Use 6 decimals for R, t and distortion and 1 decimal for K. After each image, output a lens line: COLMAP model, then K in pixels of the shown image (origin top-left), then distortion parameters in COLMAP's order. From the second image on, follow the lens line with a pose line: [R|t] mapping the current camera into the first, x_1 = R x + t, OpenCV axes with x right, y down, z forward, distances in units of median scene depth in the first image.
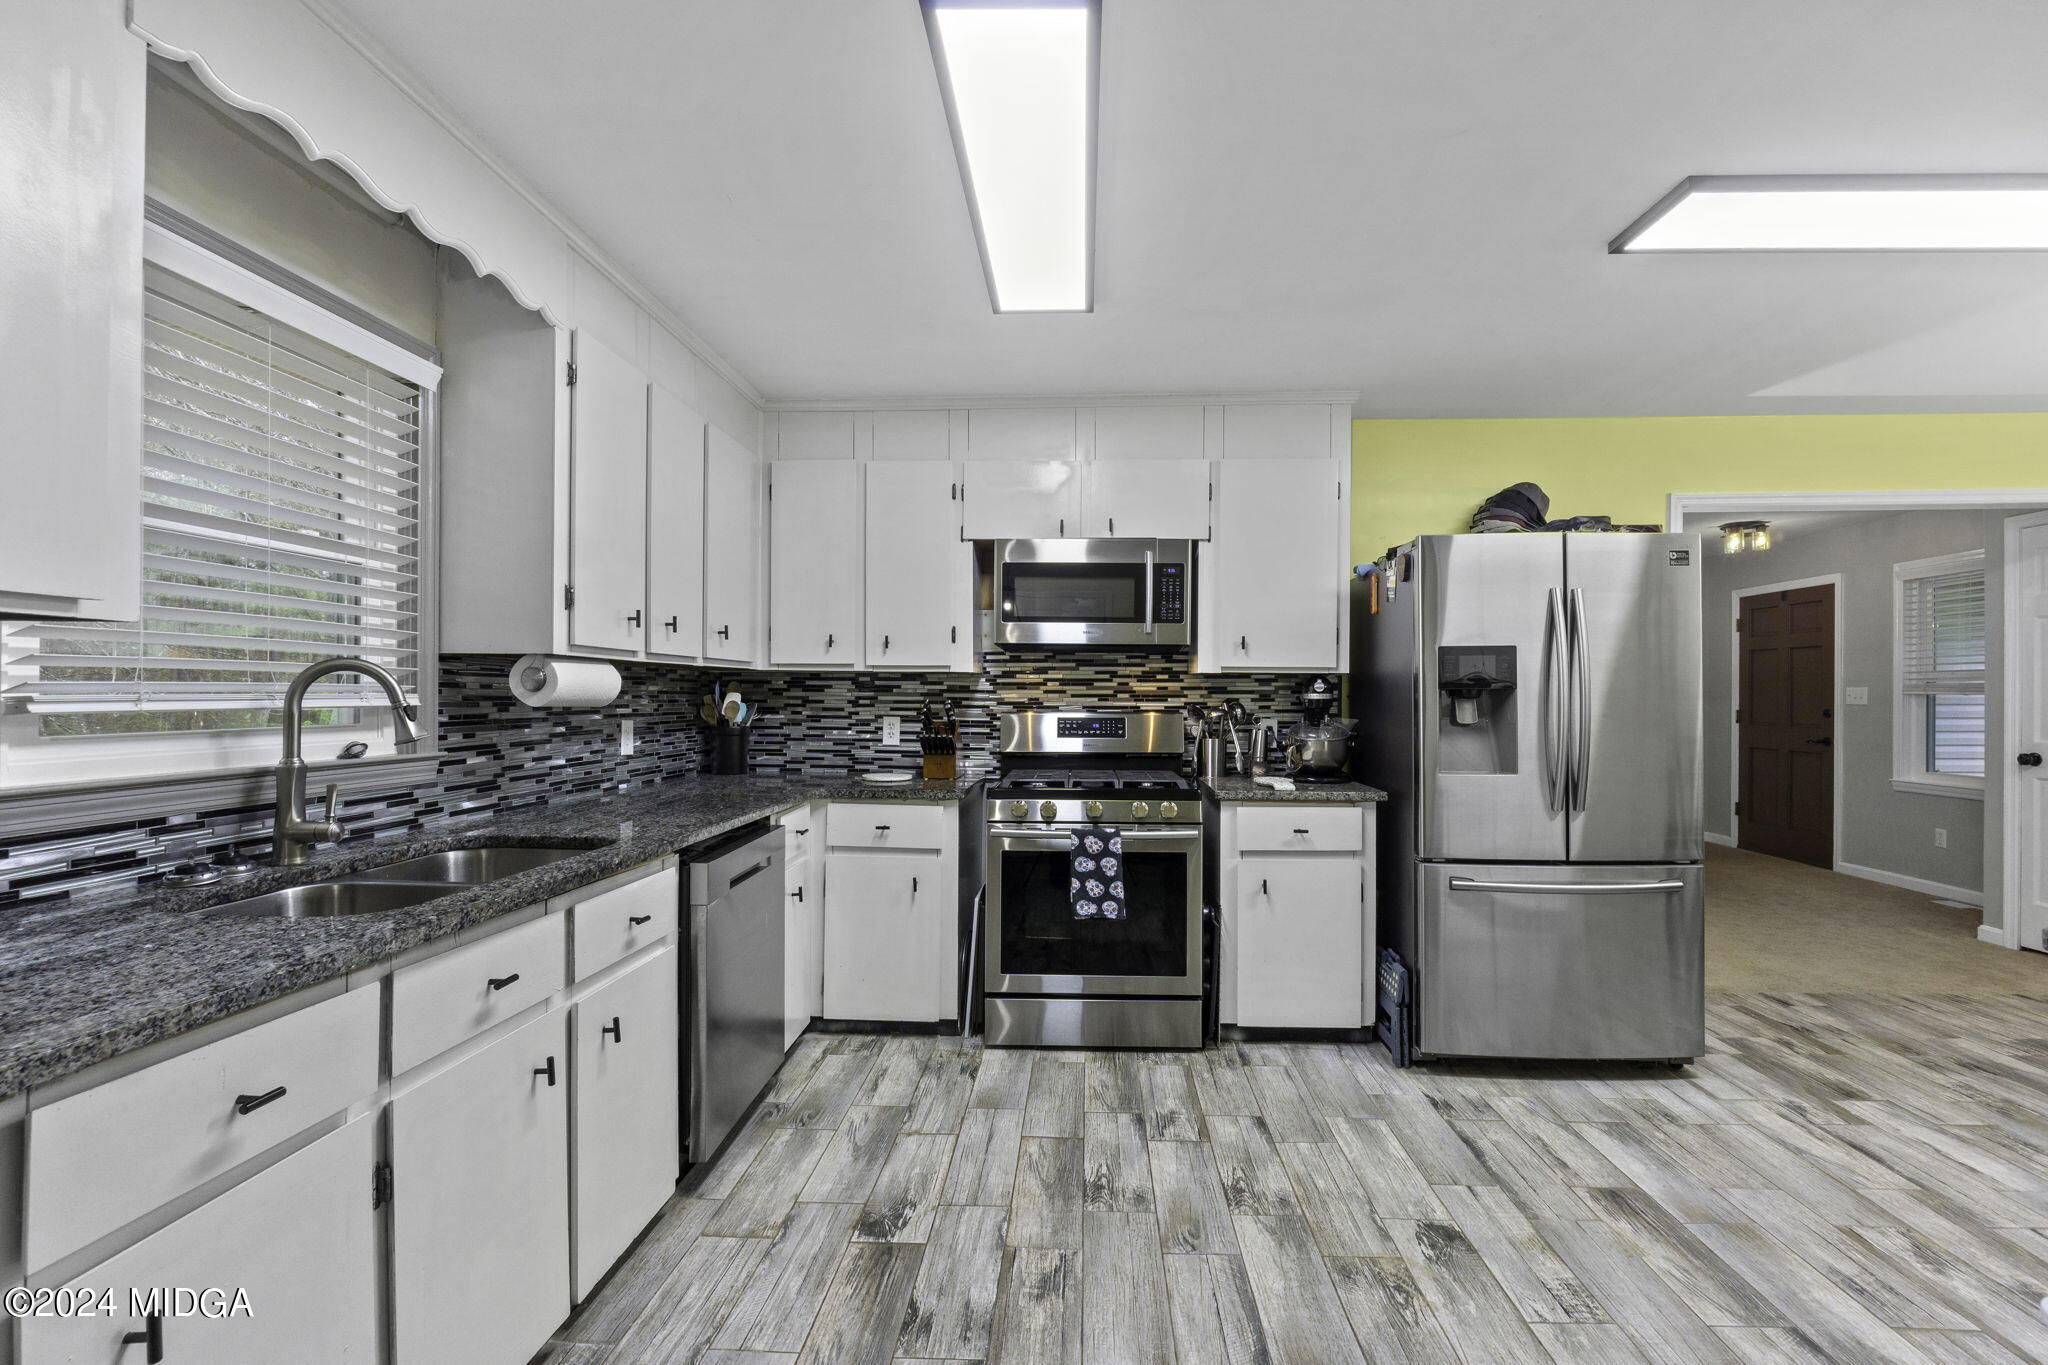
lens RADIAL K [[871.8, 0, 1052.8], [0, 871.8, 694.6], [0, 0, 1]] dist [-0.011605, -0.000023]
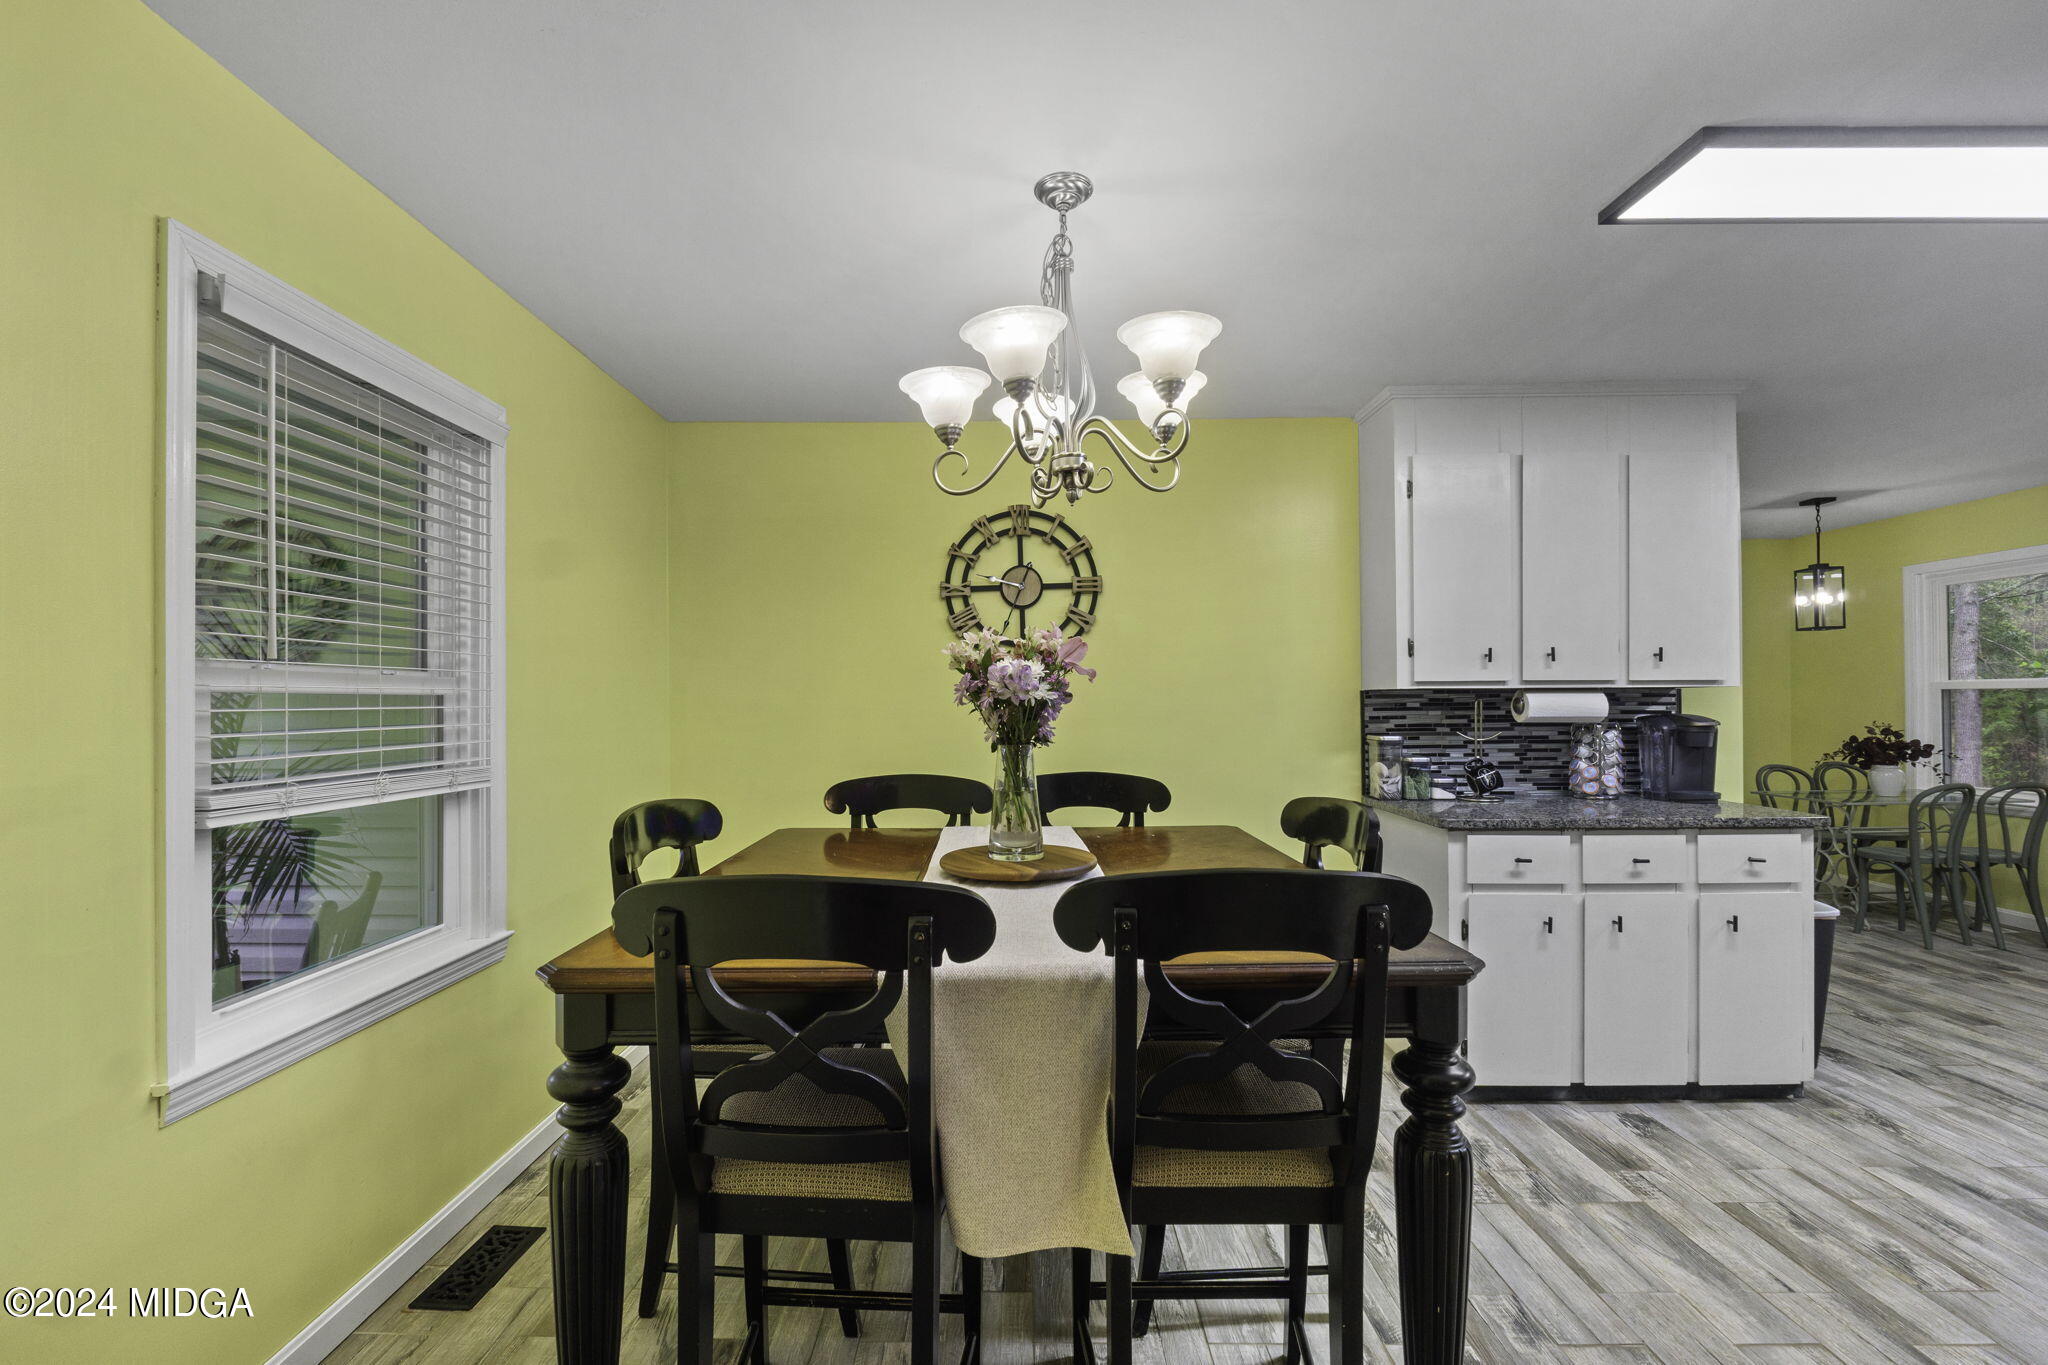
lens RADIAL K [[862.2, 0, 1024.0], [0, 862.2, 682.5], [0, 0, 1]] dist [-0.007740, -0.000062]
pose [[-0.999316, -0.000110, -0.036969, 1.658540], [0.000632, 0.999799, -0.020050, -0.019250], [0.036964, -0.020060, -0.999115, 1.572643]]
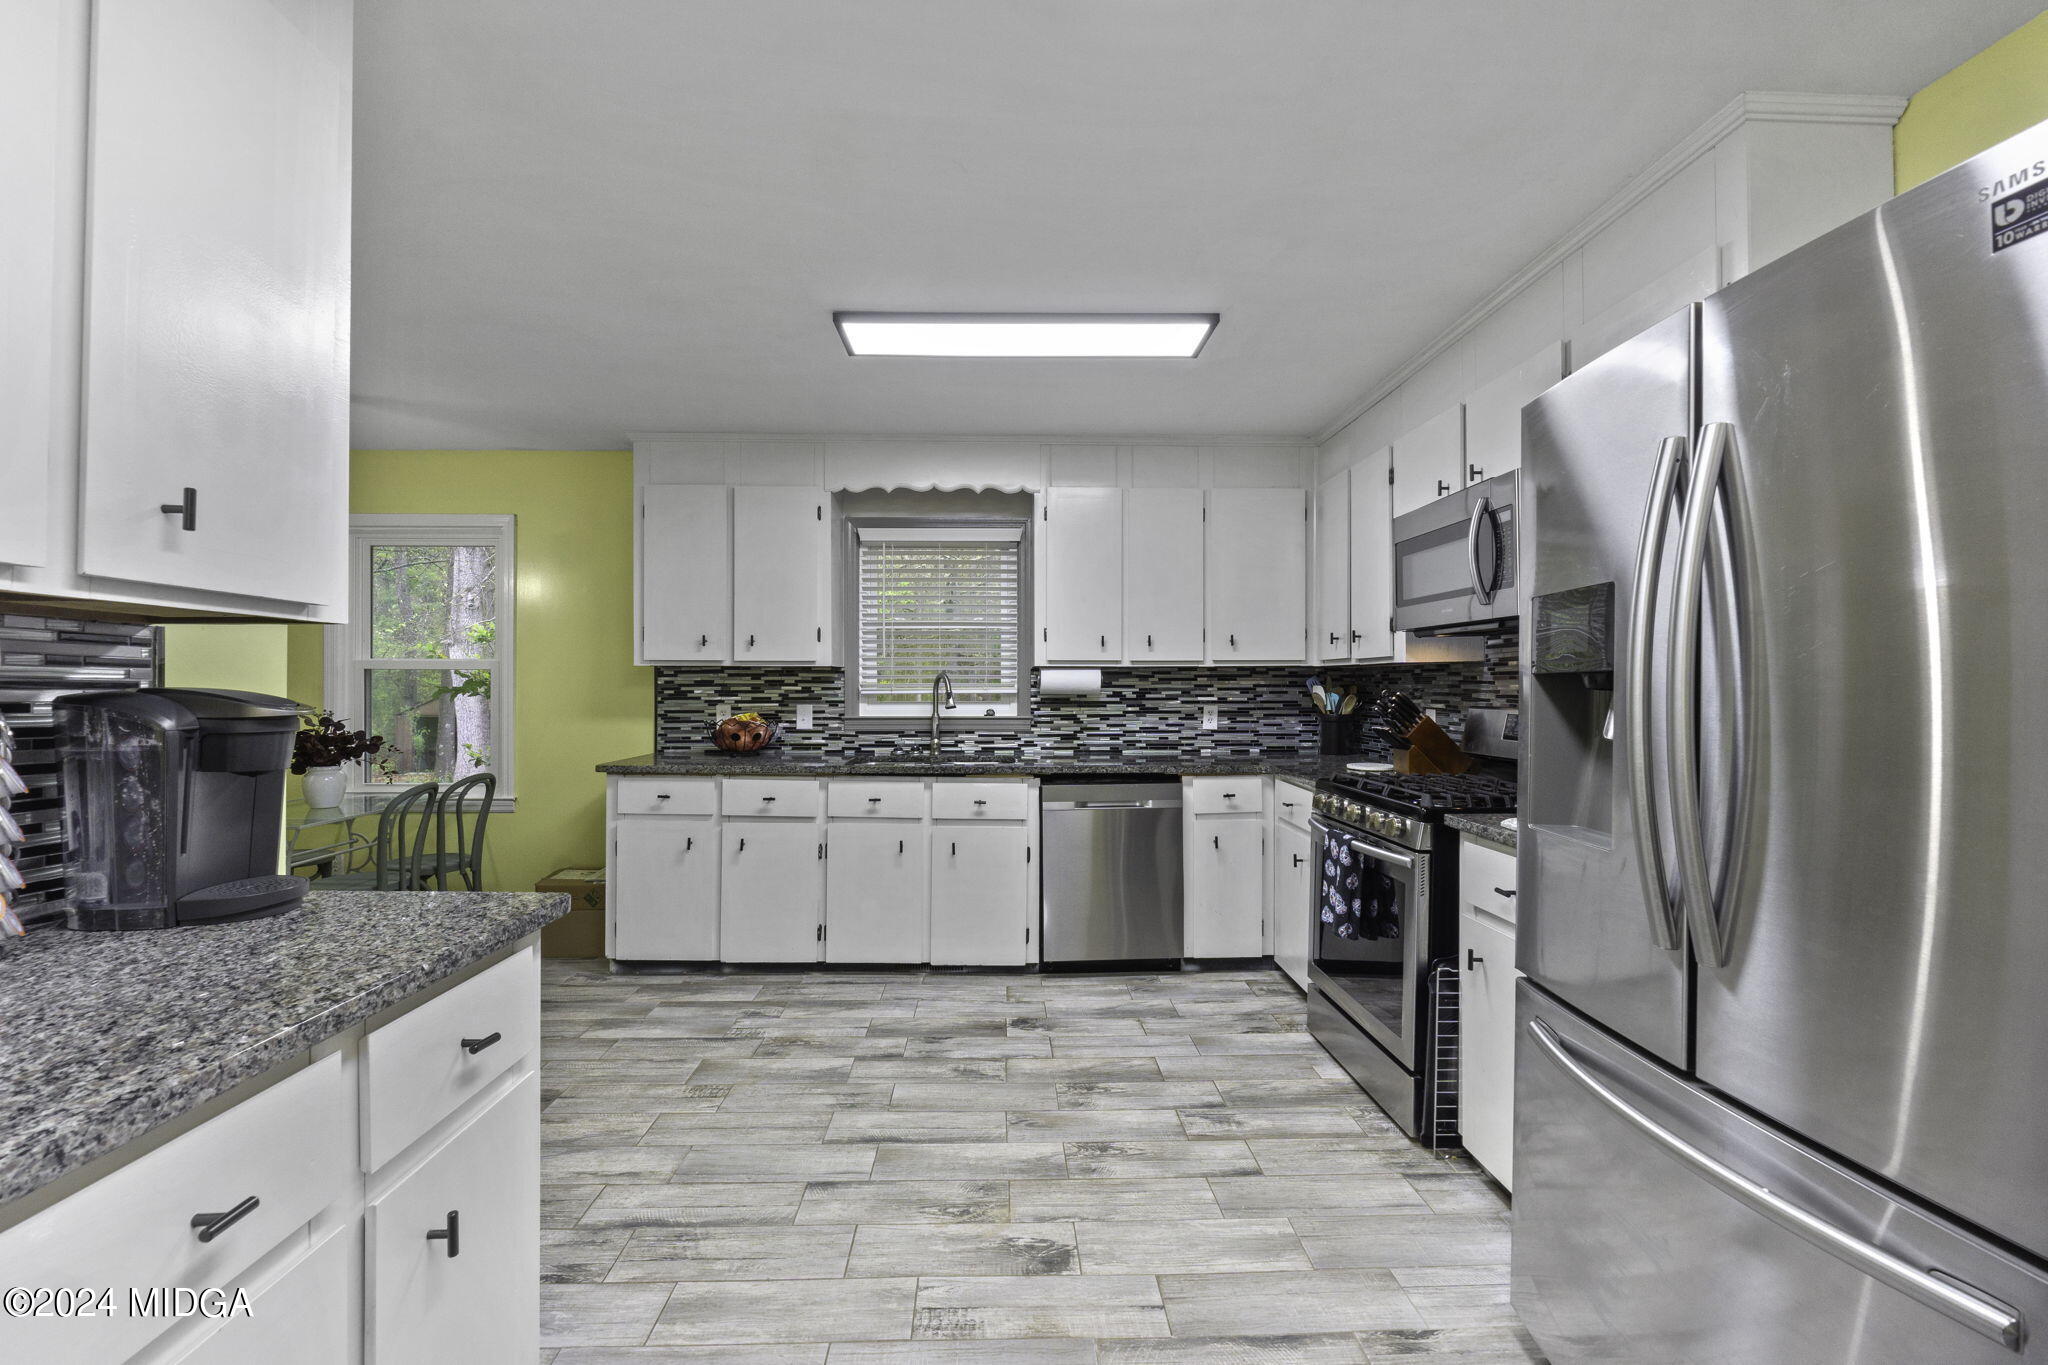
lens RADIAL K [[862.2, 0, 1024.0], [0, 862.2, 682.5], [0, 0, 1]] dist [-0.007740, -0.000062]
pose [[0.067338, -0.009832, -0.997682, 1.138672], [0.001486, 0.999951, -0.009754, 0.006319], [0.997729, -0.000826, 0.067349, 0.745743]]
